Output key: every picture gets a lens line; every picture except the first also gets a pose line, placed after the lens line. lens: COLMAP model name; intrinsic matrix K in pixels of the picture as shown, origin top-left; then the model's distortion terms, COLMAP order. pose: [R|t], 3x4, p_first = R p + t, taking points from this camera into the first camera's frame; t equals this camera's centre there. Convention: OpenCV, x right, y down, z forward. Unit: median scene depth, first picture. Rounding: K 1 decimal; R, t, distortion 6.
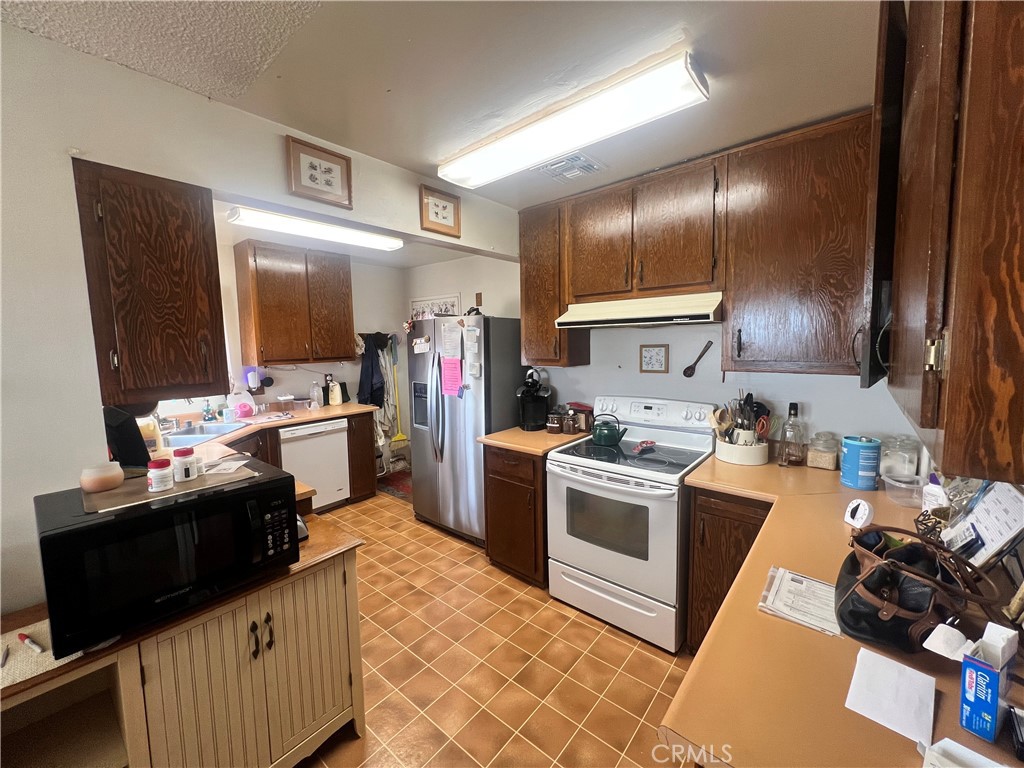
lens RADIAL K [[411.0, 0, 511.2], [0, 411.0, 379.2], [0, 0, 1]] dist [0.011223, -0.000363]
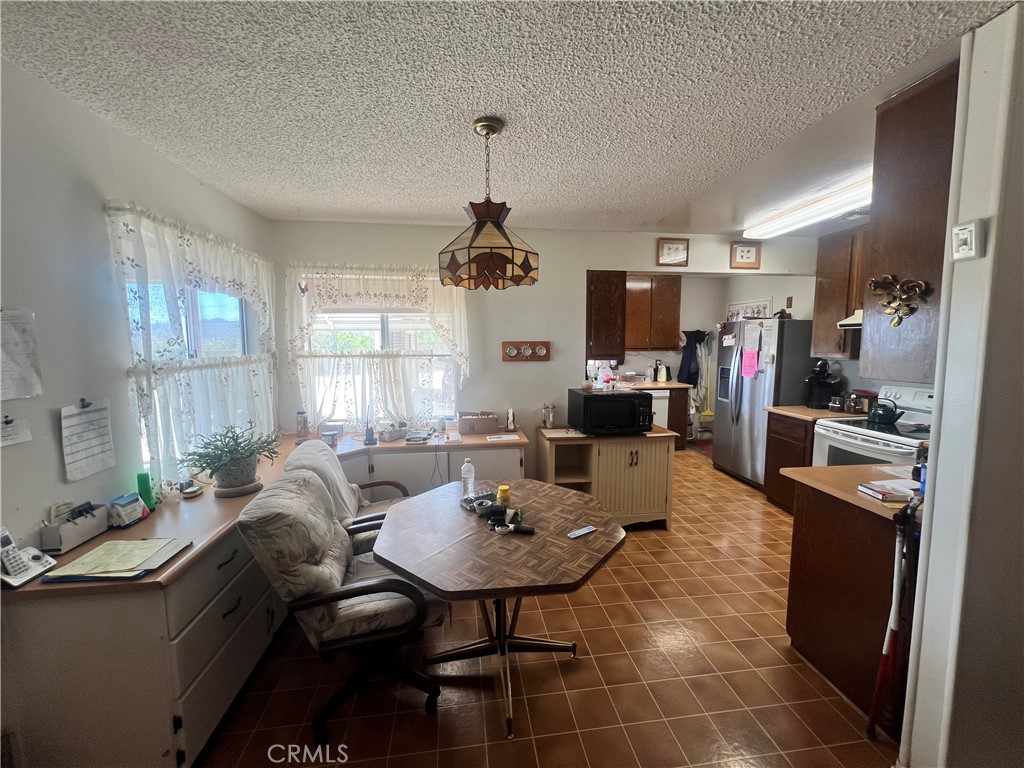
lens RADIAL K [[411.0, 0, 511.7], [0, 411.0, 380.4], [0, 0, 1]] dist [0.011223, -0.000363]
pose [[0.739425, 0.083217, -0.668076, 0.183897], [-0.073155, 0.996387, 0.043145, 0.047095], [0.669253, 0.016971, 0.742841, -0.531179]]
